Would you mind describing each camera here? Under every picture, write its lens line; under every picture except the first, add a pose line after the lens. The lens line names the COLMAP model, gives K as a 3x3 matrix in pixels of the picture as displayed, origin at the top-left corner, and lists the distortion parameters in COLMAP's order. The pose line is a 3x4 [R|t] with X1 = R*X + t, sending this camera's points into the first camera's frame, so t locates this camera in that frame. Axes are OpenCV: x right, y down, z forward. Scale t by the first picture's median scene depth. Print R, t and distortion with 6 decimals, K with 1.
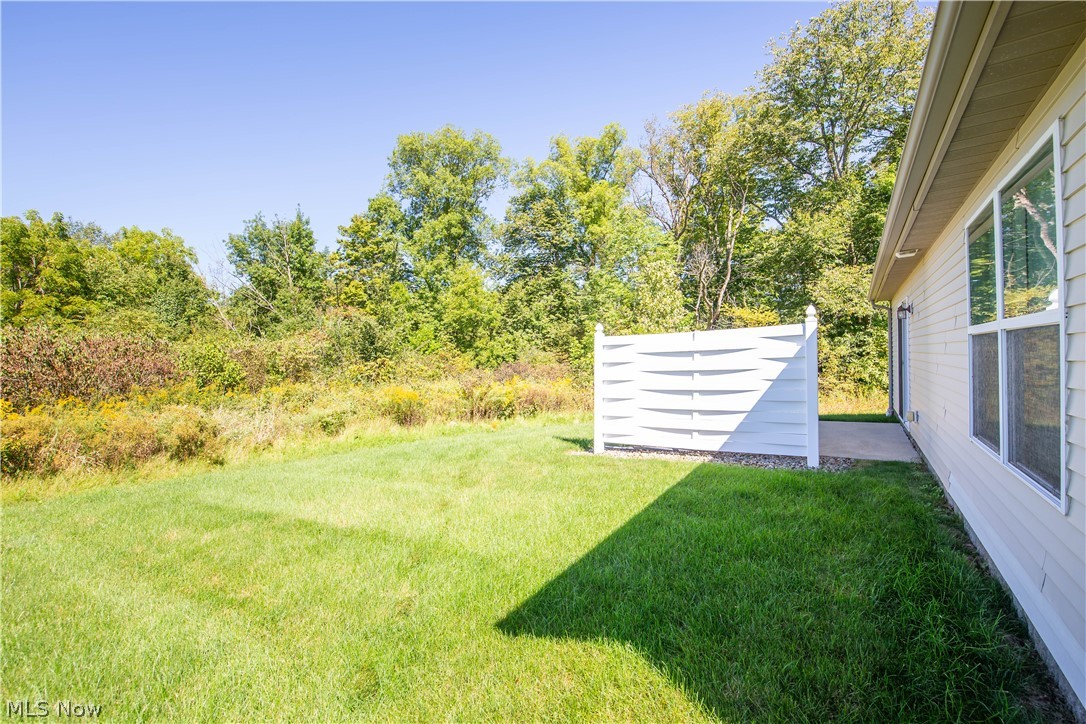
lens RADIAL K [[483.0, 0, 547.1], [0, 483.0, 359.6], [0, 0, 1]] dist [-0.012817, -0.000245]
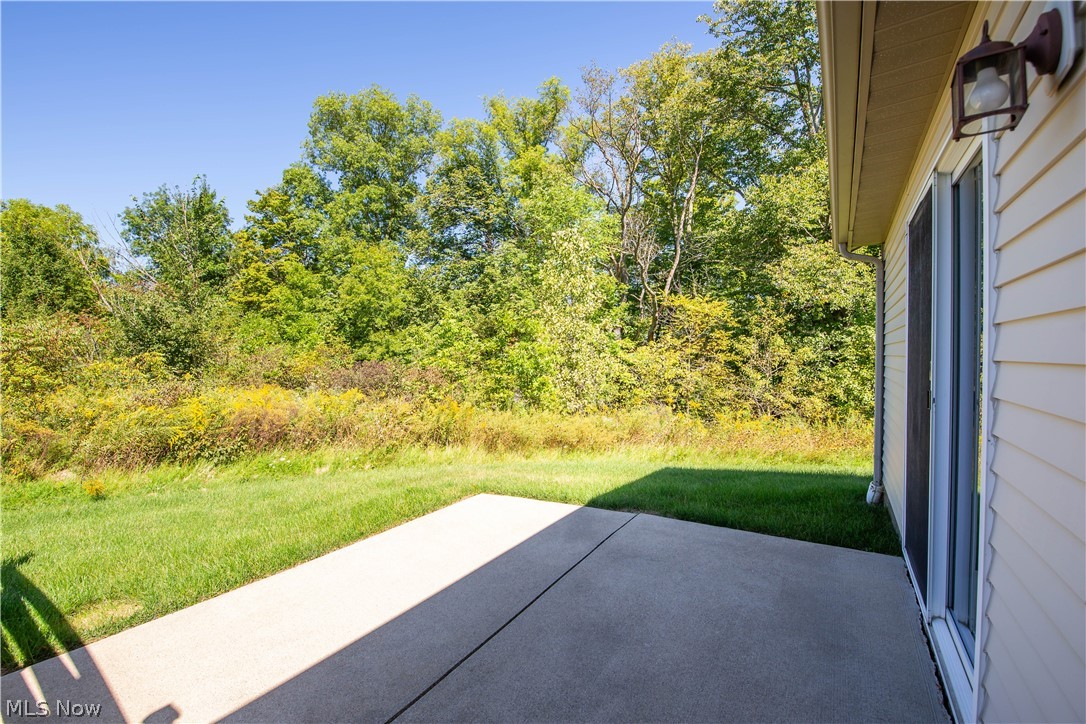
lens RADIAL K [[479.8, 0, 542.9], [0, 479.8, 359.1], [0, 0, 1]] dist [-0.012281, -0.001086]
pose [[0.999677, 0.020860, 0.014501, 0.124647], [-0.020856, 0.999782, -0.000459, -0.001465], [-0.014508, 0.000157, 0.999895, 0.176746]]
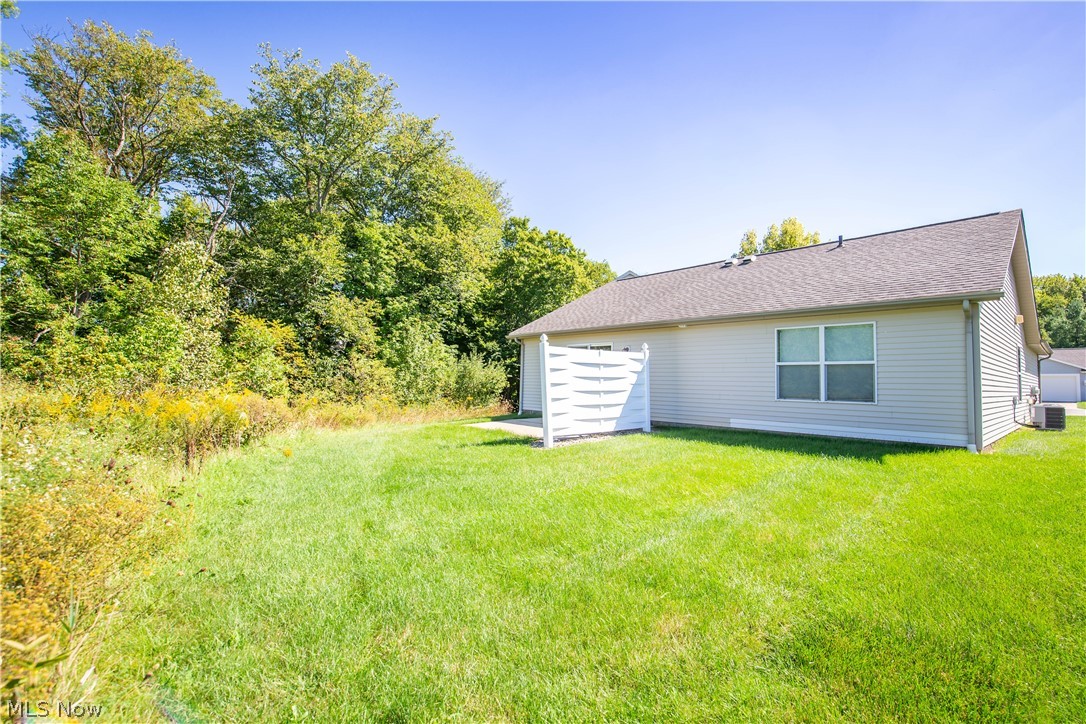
lens RADIAL K [[479.8, 0, 542.9], [0, 479.8, 359.1], [0, 0, 1]] dist [-0.012281, -0.001086]
pose [[0.244155, 0.069552, 0.967239, -0.260110], [-0.017140, 0.997578, -0.067408, 0.015215], [-0.969585, -0.000120, 0.244755, 0.184841]]
